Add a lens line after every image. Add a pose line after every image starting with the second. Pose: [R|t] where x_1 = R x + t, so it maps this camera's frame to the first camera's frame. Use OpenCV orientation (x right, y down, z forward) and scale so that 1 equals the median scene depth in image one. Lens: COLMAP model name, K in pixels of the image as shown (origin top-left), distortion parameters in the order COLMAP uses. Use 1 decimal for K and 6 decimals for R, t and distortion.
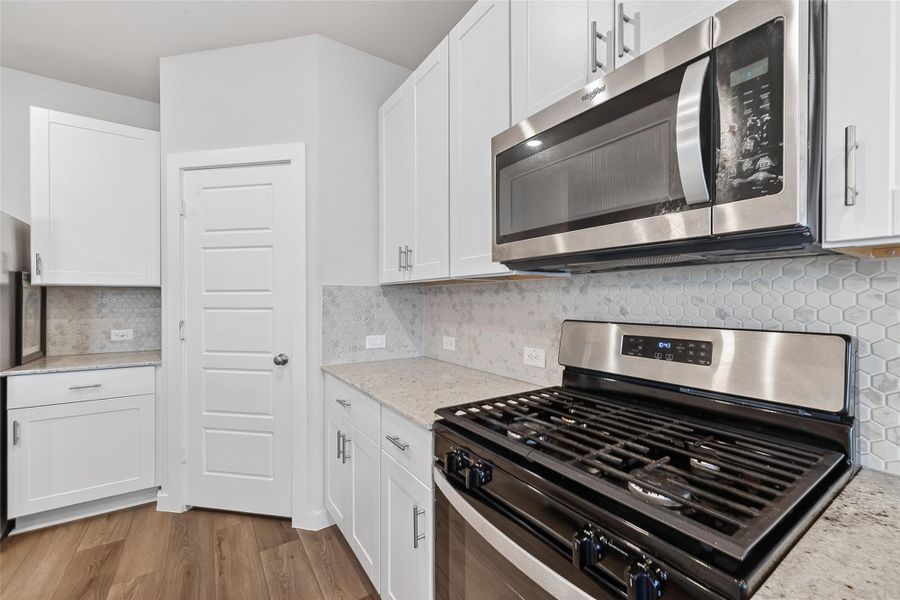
lens RADIAL K [[361.3, 0, 451.7], [0, 361.3, 300.7], [0, 0, 1]] dist [-0.000430, -0.000018]
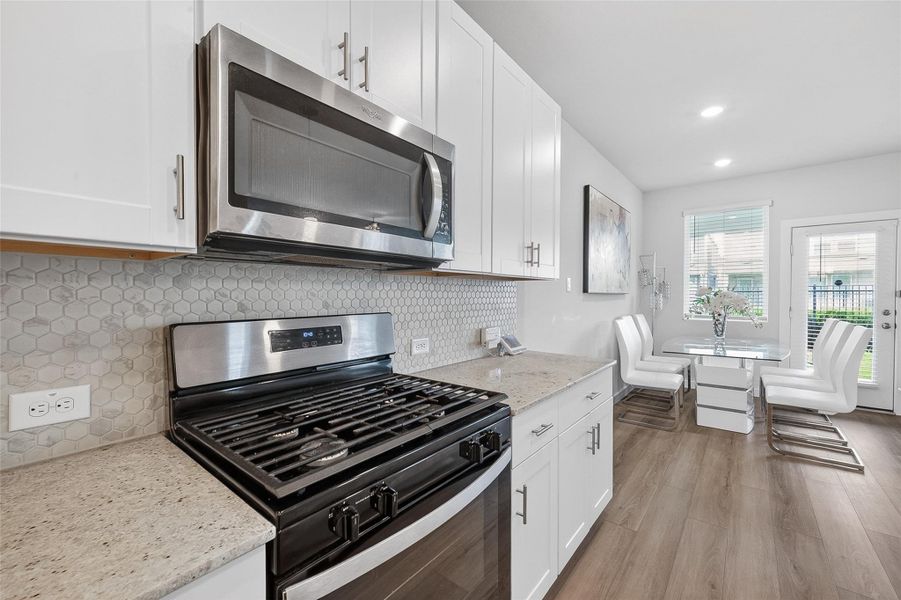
lens RADIAL K [[369.5, 0, 452.5], [0, 369.5, 299.1], [0, 0, 1]] dist [0.000780, -0.000117]
pose [[-0.288045, -0.010969, 0.957554, -0.347833], [0.004067, 0.999911, 0.012677, -0.000820], [-0.957608, 0.007546, -0.287974, 0.475569]]
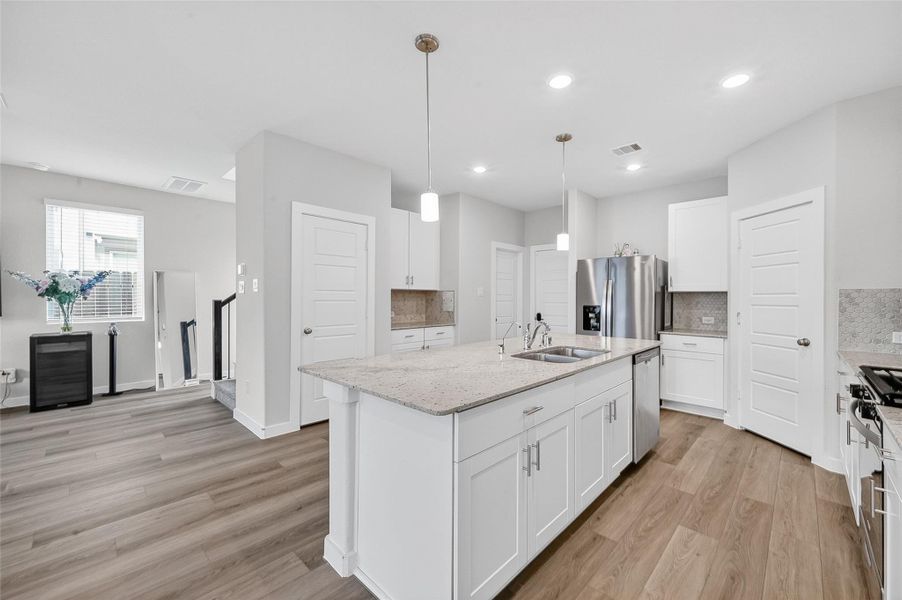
lens RADIAL K [[367.2, 0, 455.3], [0, 367.2, 298.8], [0, 0, 1]] dist [0.005355, -0.000088]
pose [[0.206910, 0.003959, -0.978352, 0.666856], [-0.007555, 0.999968, 0.002448, -0.001173], [0.978331, 0.006885, 0.206934, -0.648696]]
